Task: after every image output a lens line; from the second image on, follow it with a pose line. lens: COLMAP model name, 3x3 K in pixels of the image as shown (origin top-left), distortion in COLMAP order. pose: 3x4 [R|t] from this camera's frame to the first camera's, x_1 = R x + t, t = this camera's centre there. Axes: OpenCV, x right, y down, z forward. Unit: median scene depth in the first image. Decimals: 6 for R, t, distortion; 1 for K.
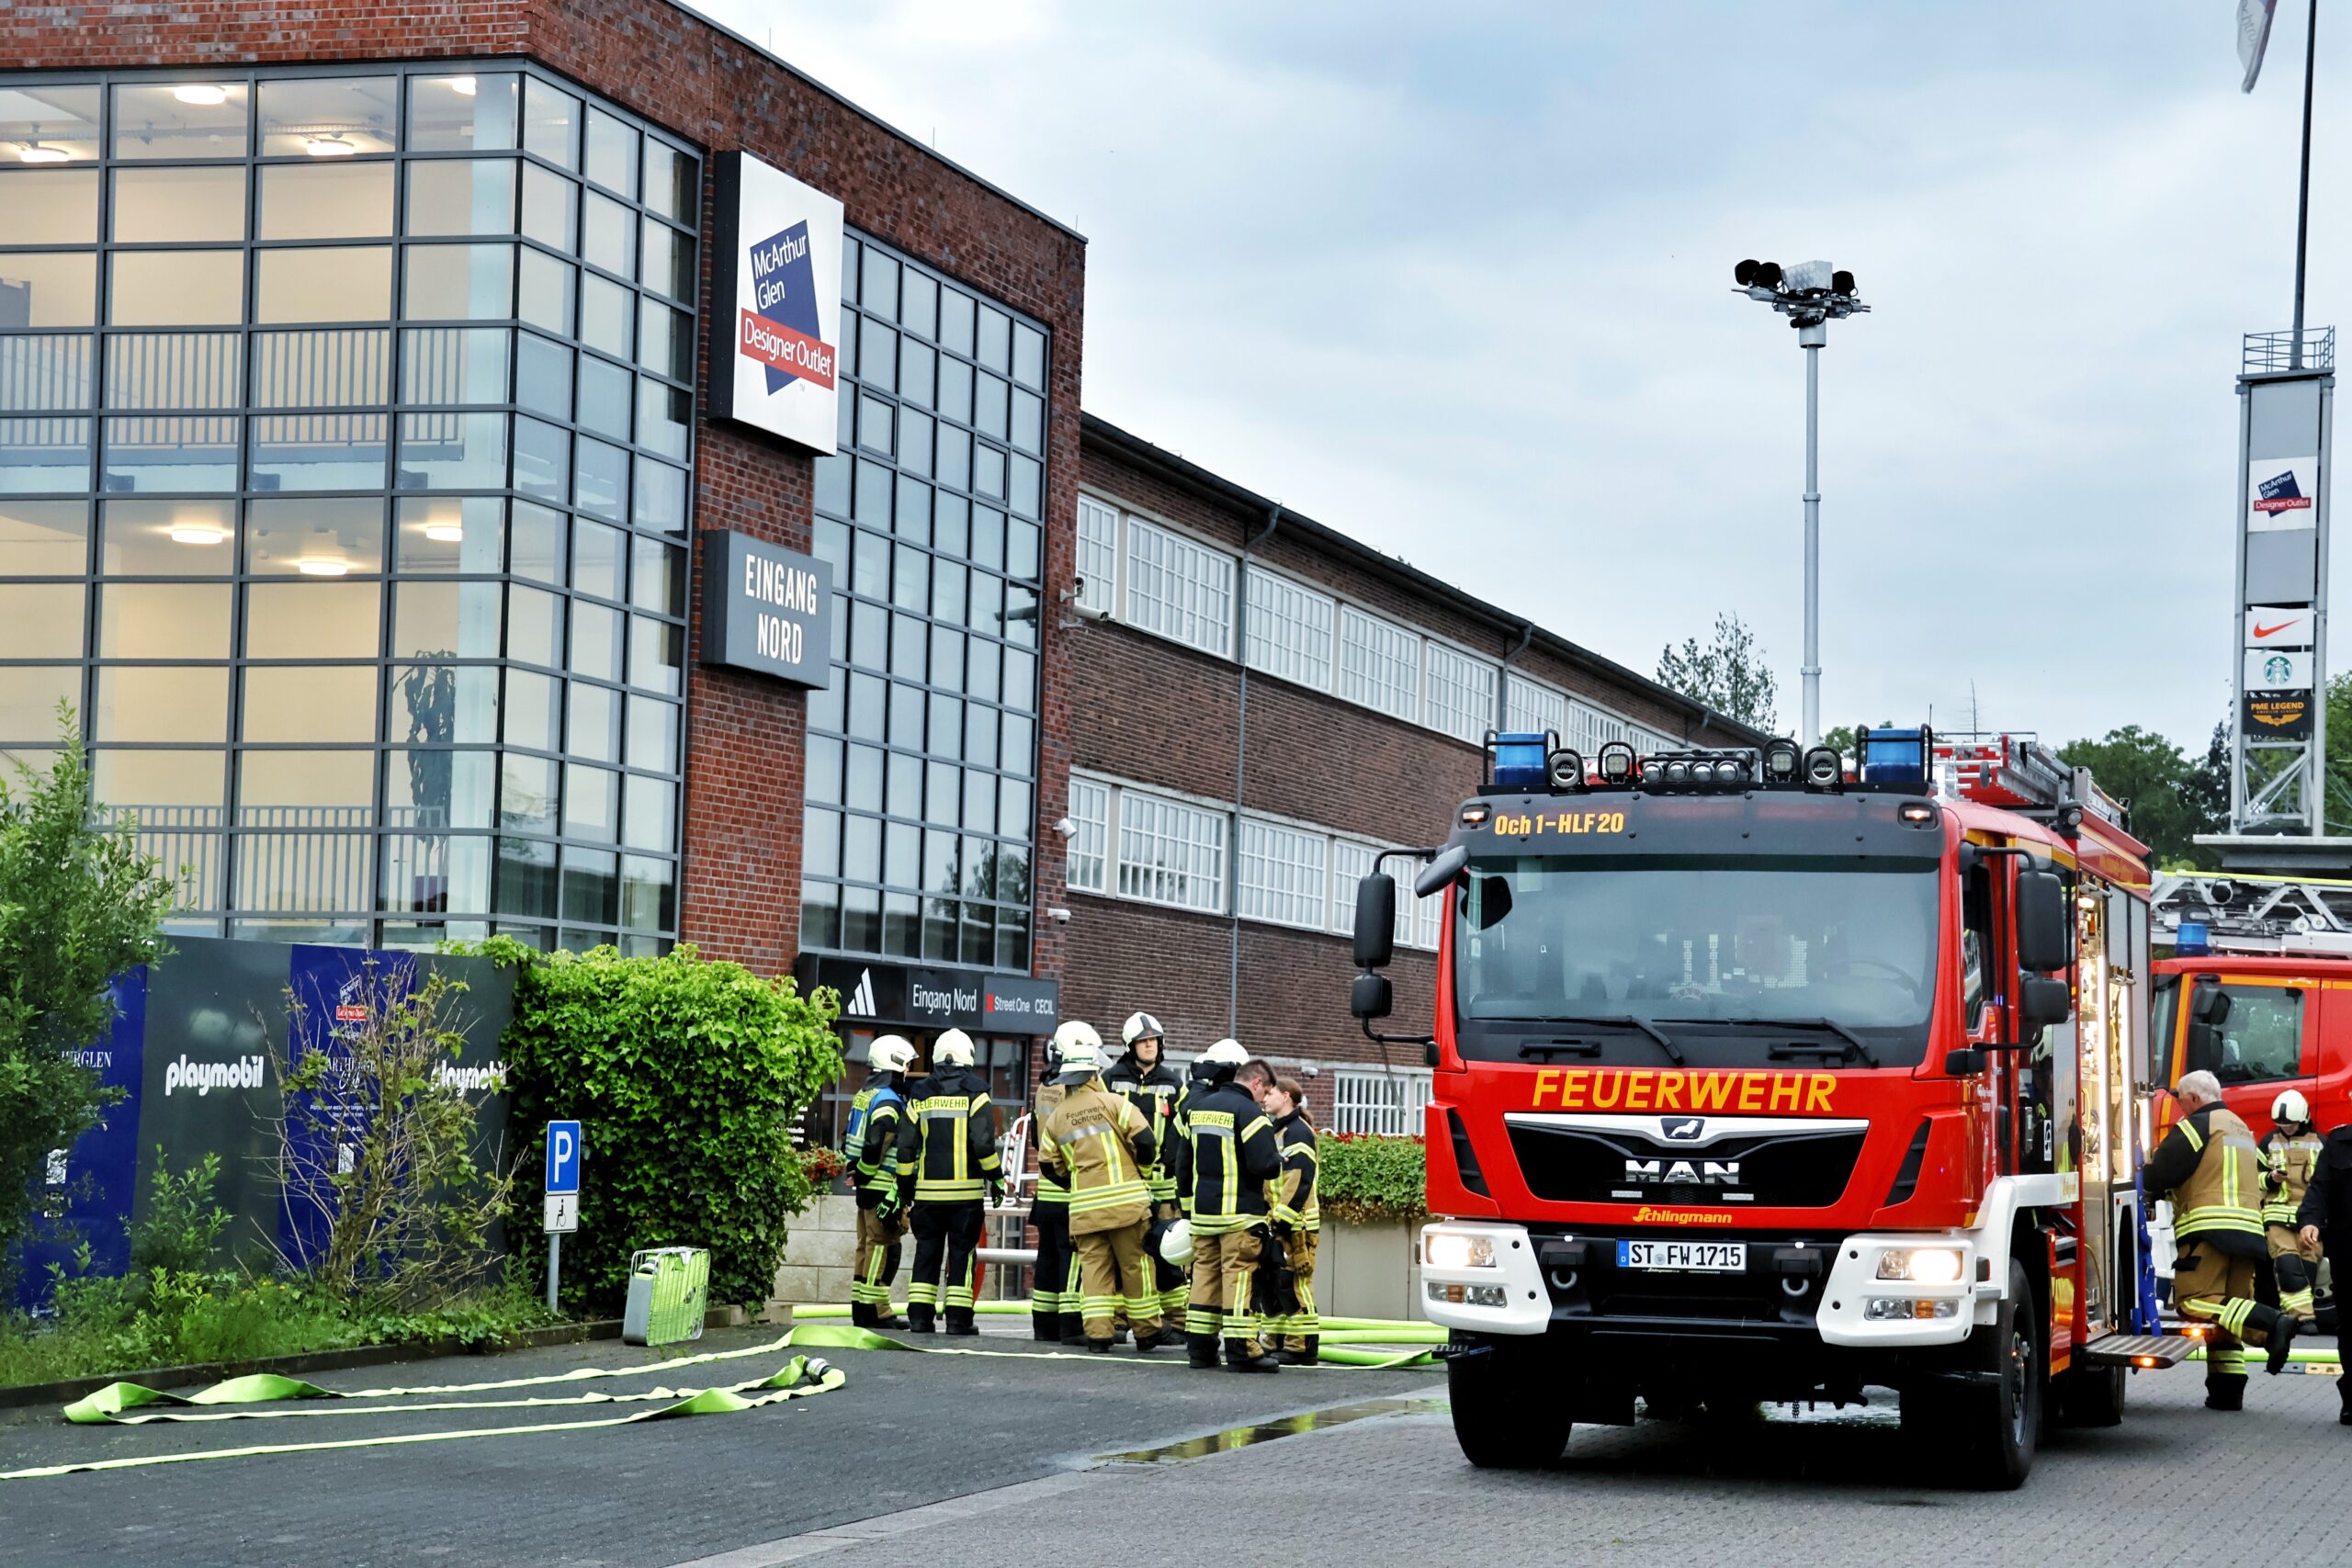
lens RADIAL K [[4695.2, 0, 1176.0], [0, 4695.2, 784.0], [0, 0, 1]] dist [0.332895, -0.032159]
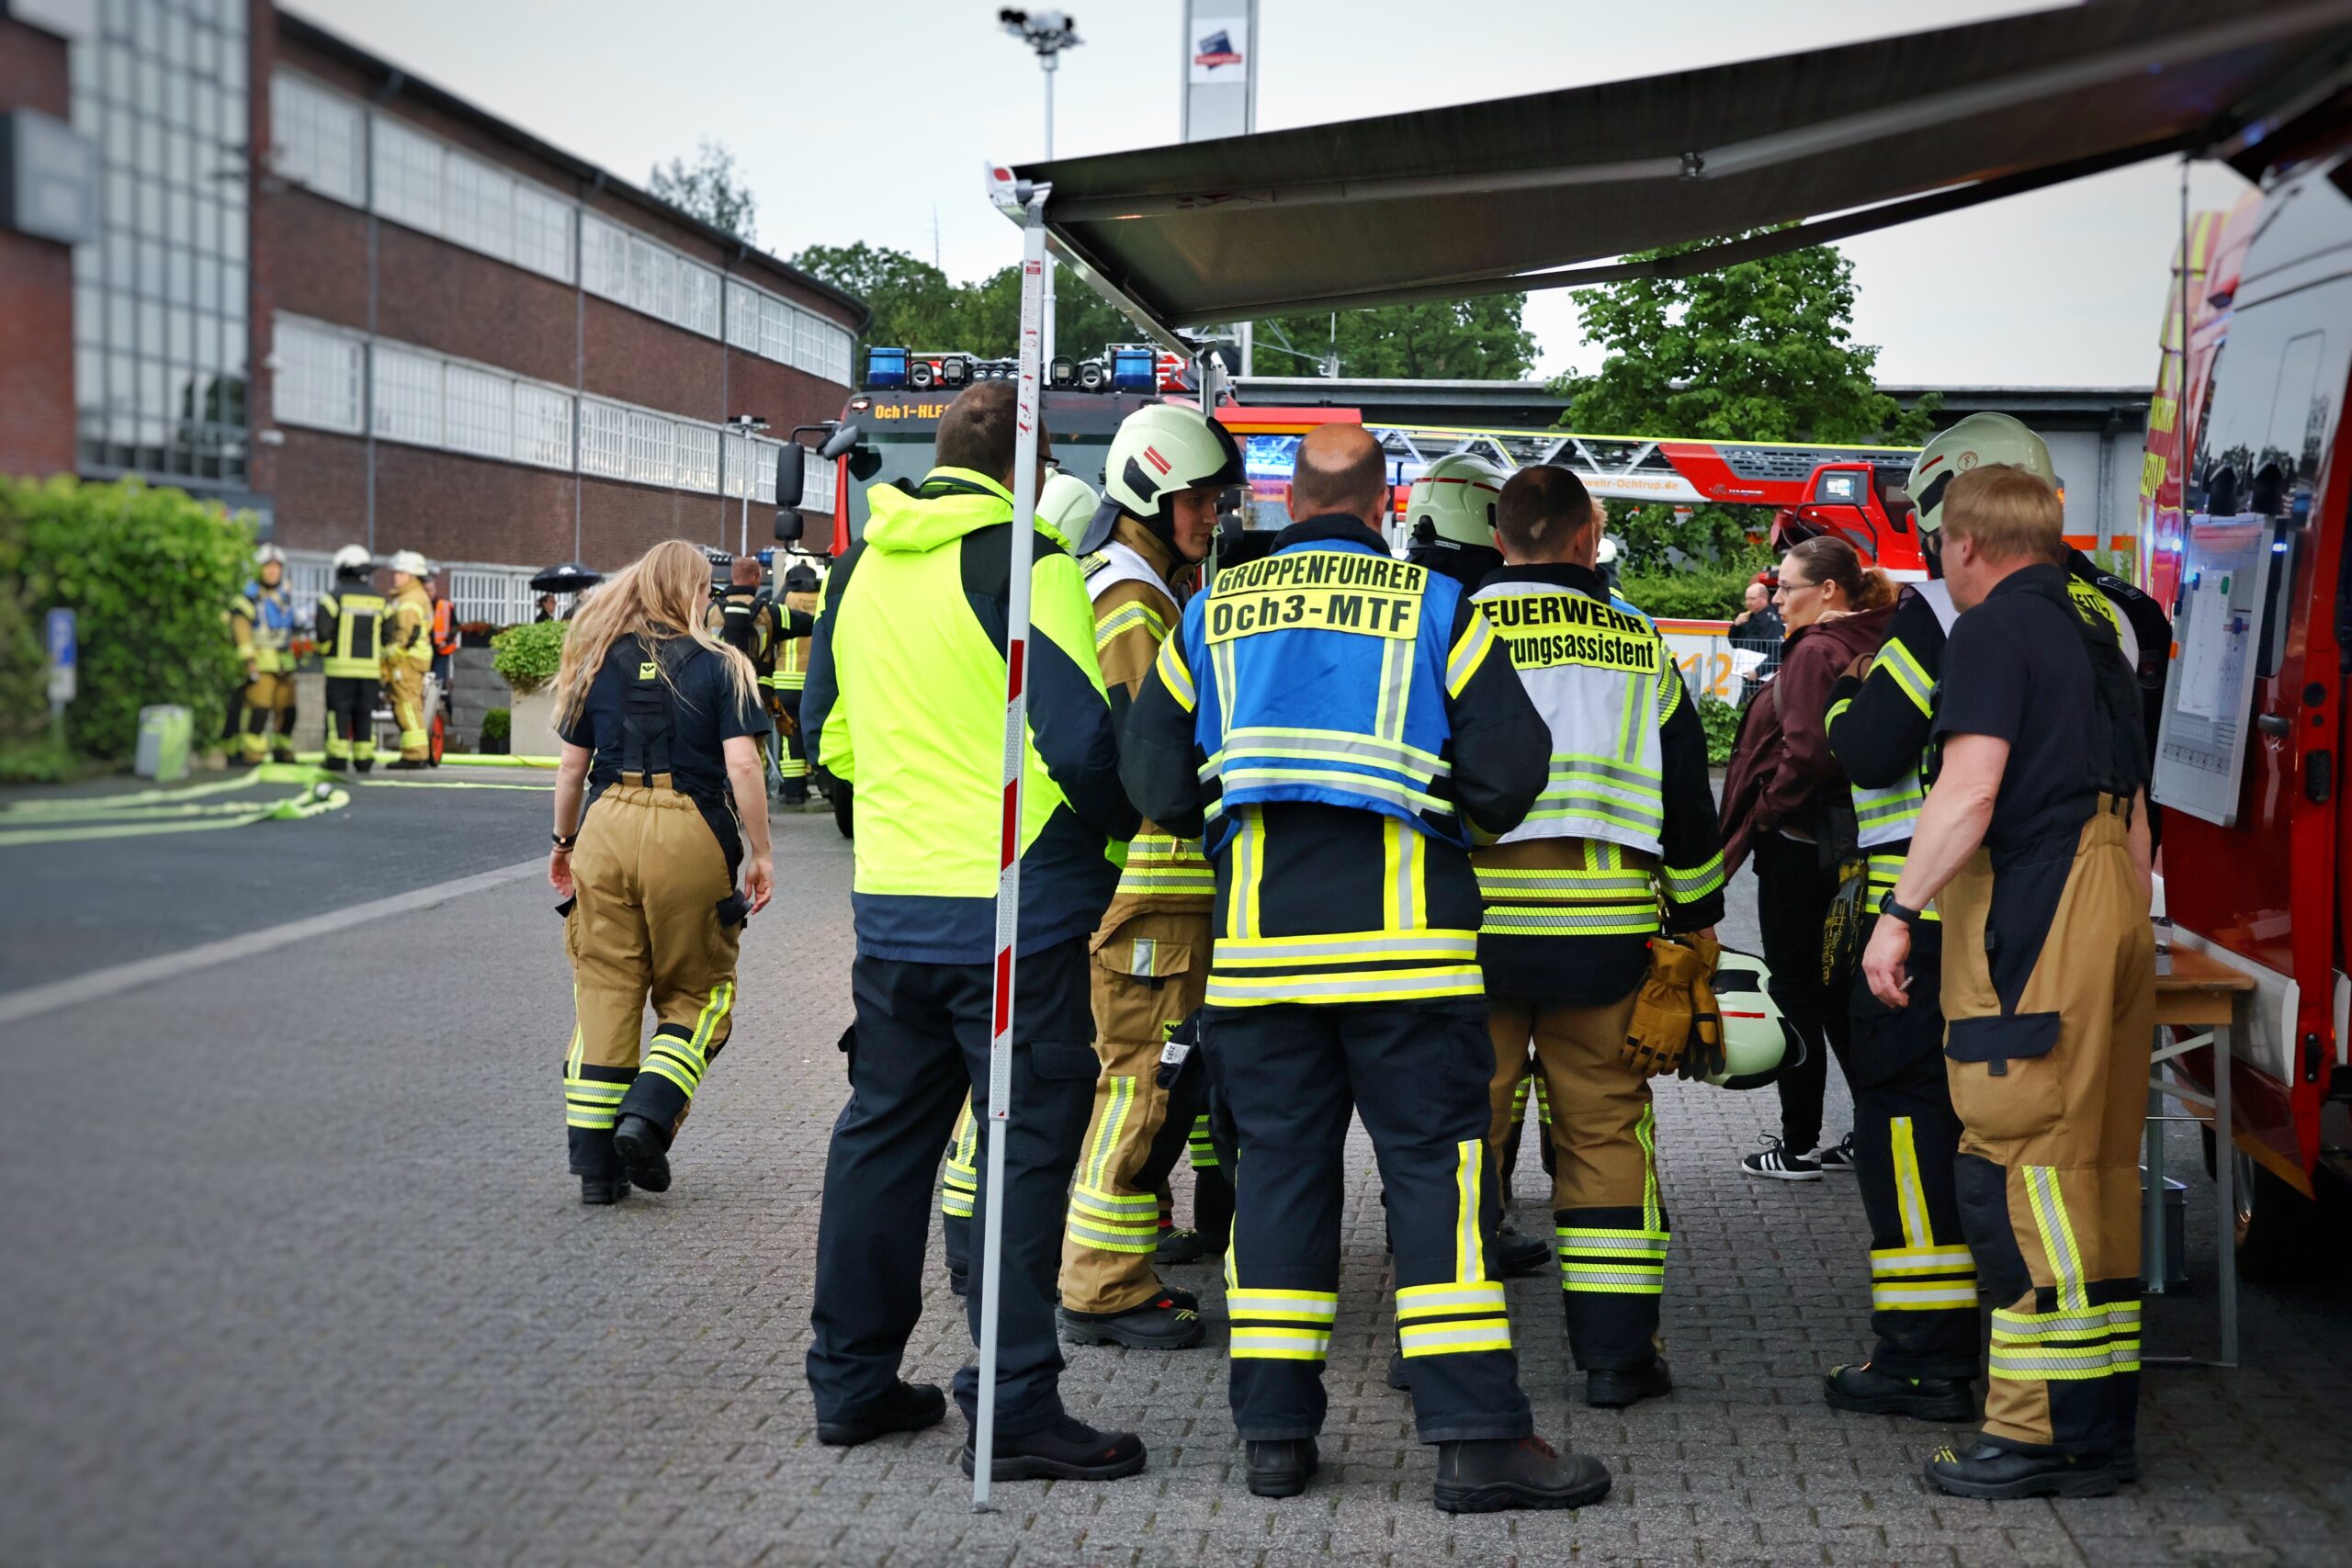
lens RADIAL K [[4466.5, 0, 1176.0], [0, 4466.5, 784.0], [0, 0, 1]] dist [0.347839, 0.132061]
pose [[0.974667, -0.018720, 0.222876, -0.101283], [-0.005803, 0.994039, 0.108869, -0.018867], [-0.223586, -0.107404, 0.968749, -0.264801]]
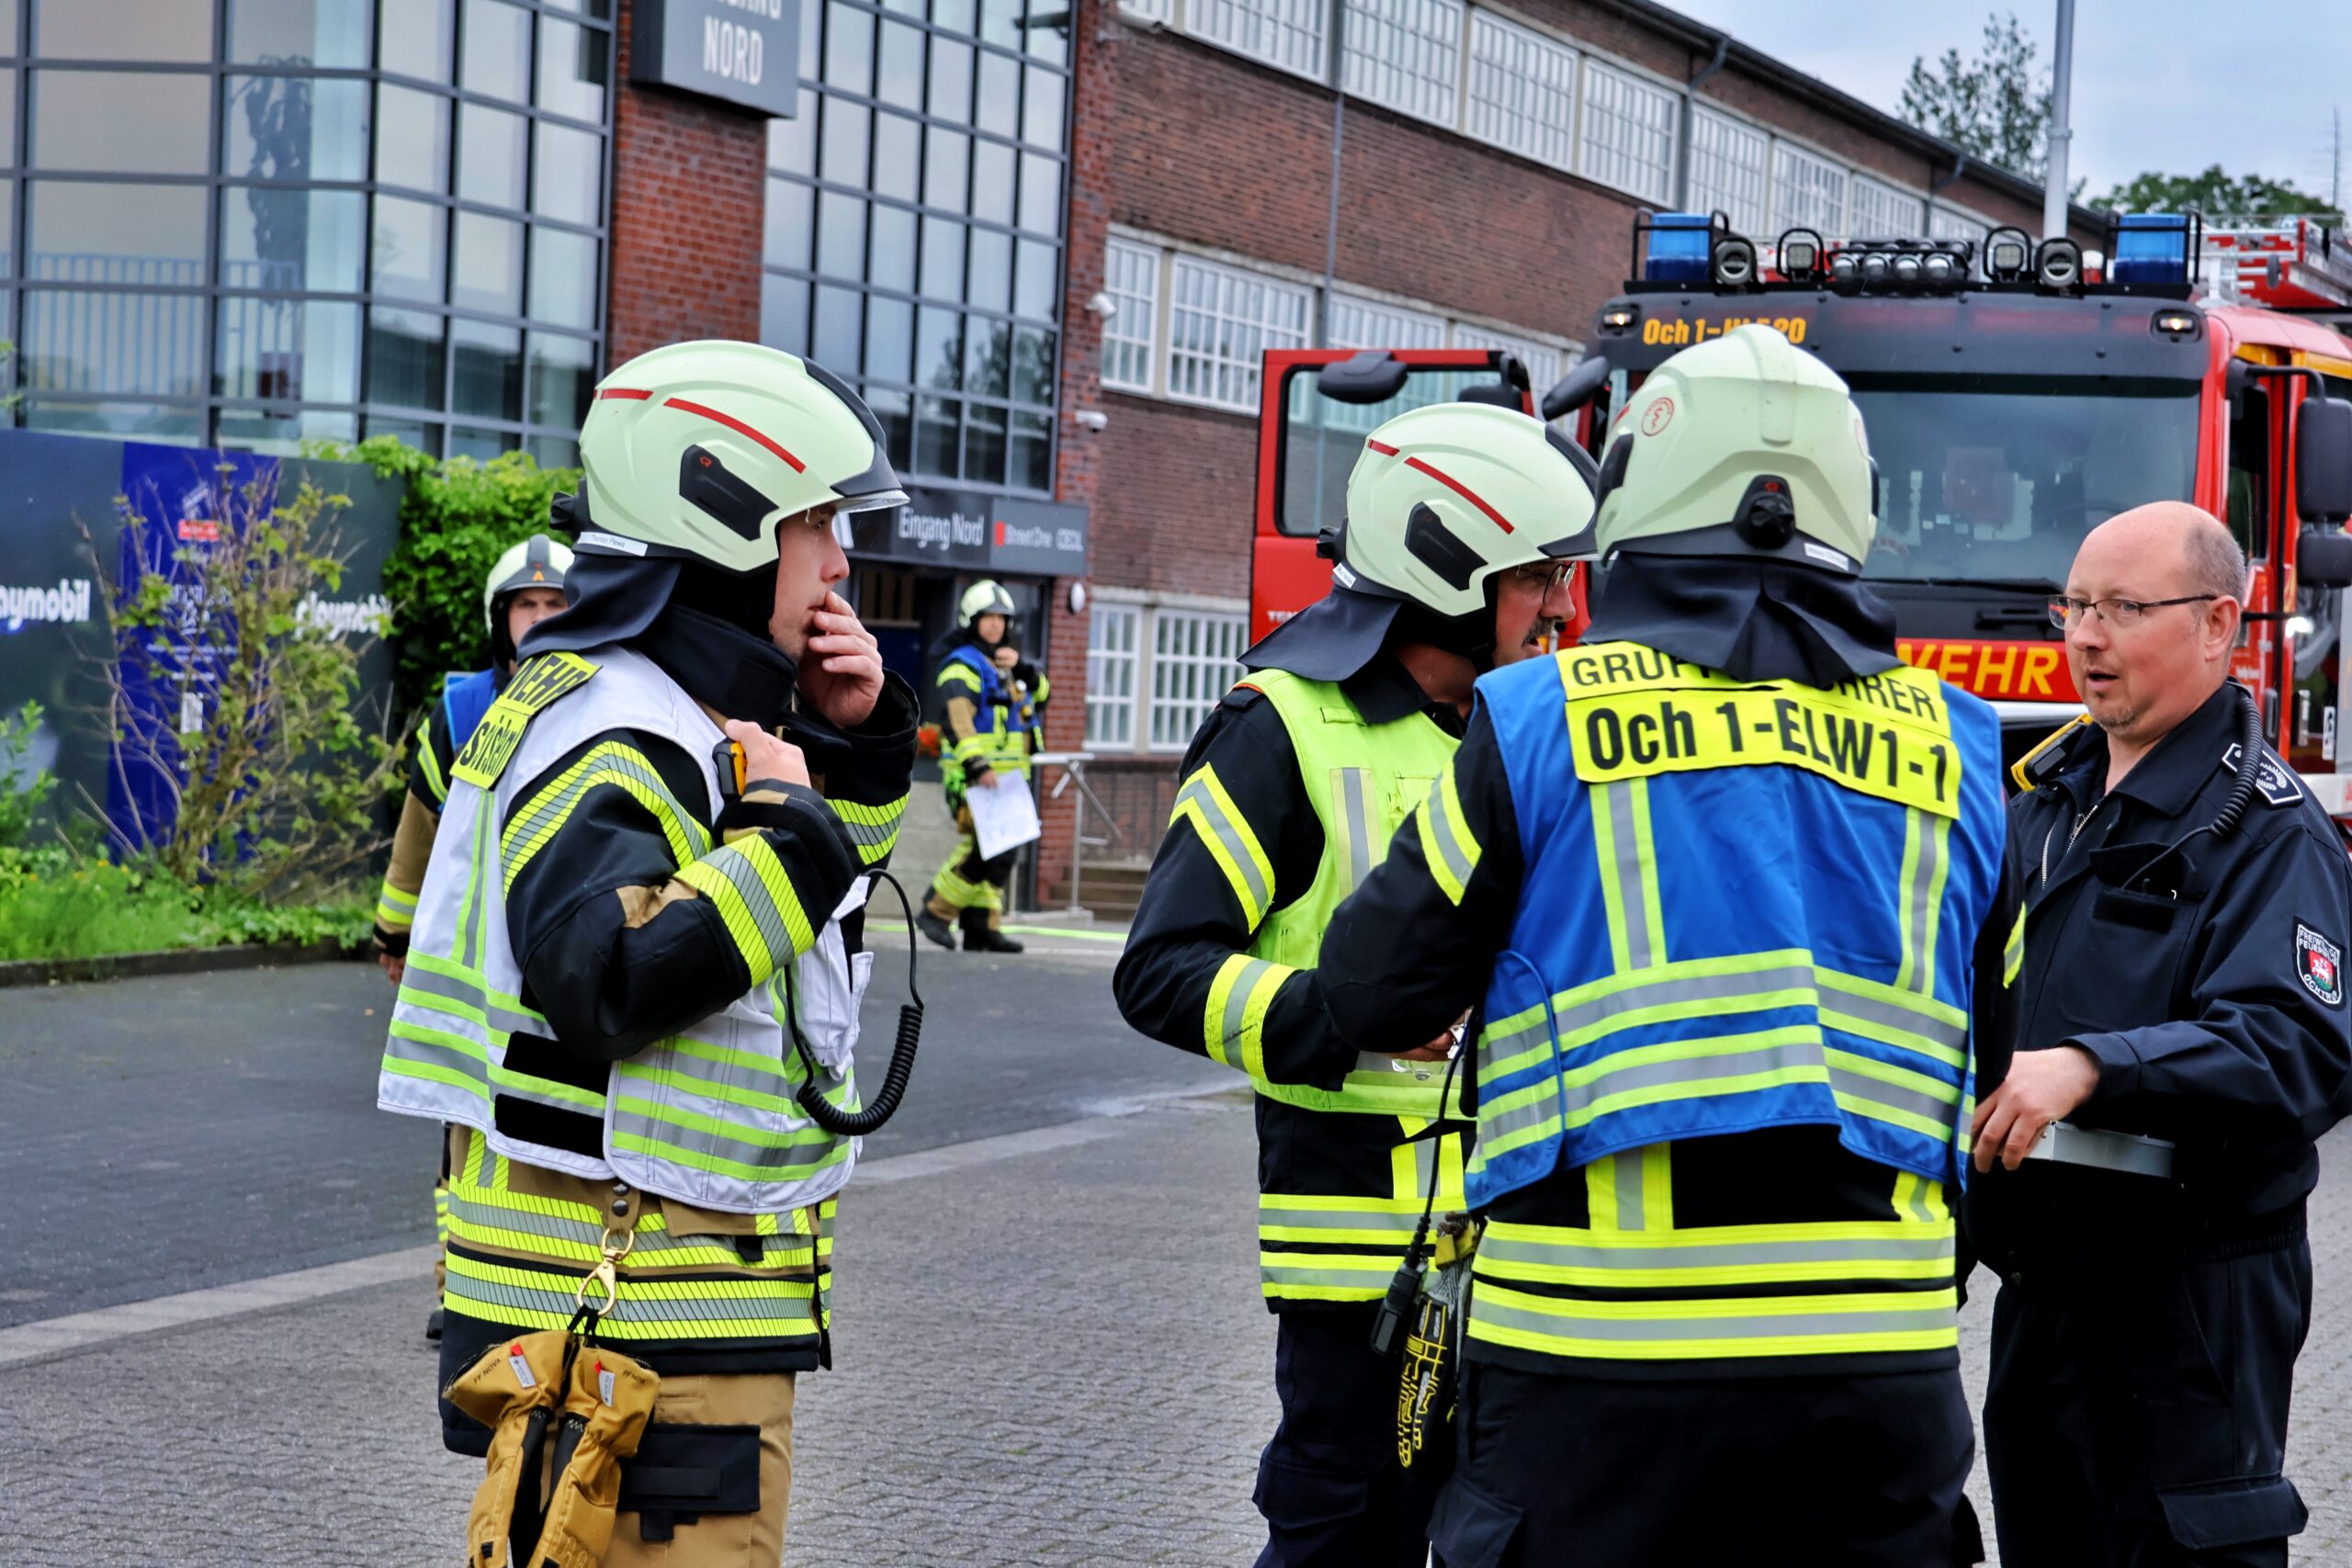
lens RADIAL K [[6279.3, 0, 1176.0], [0, 6279.3, 784.0], [0, 0, 1]] dist [0.536040, 0.181713]
pose [[0.999748, 0.020250, -0.009651, 0.000118], [-0.019340, 0.996058, 0.086575, -0.003883], [0.011366, -0.086366, 0.996199, -0.049313]]
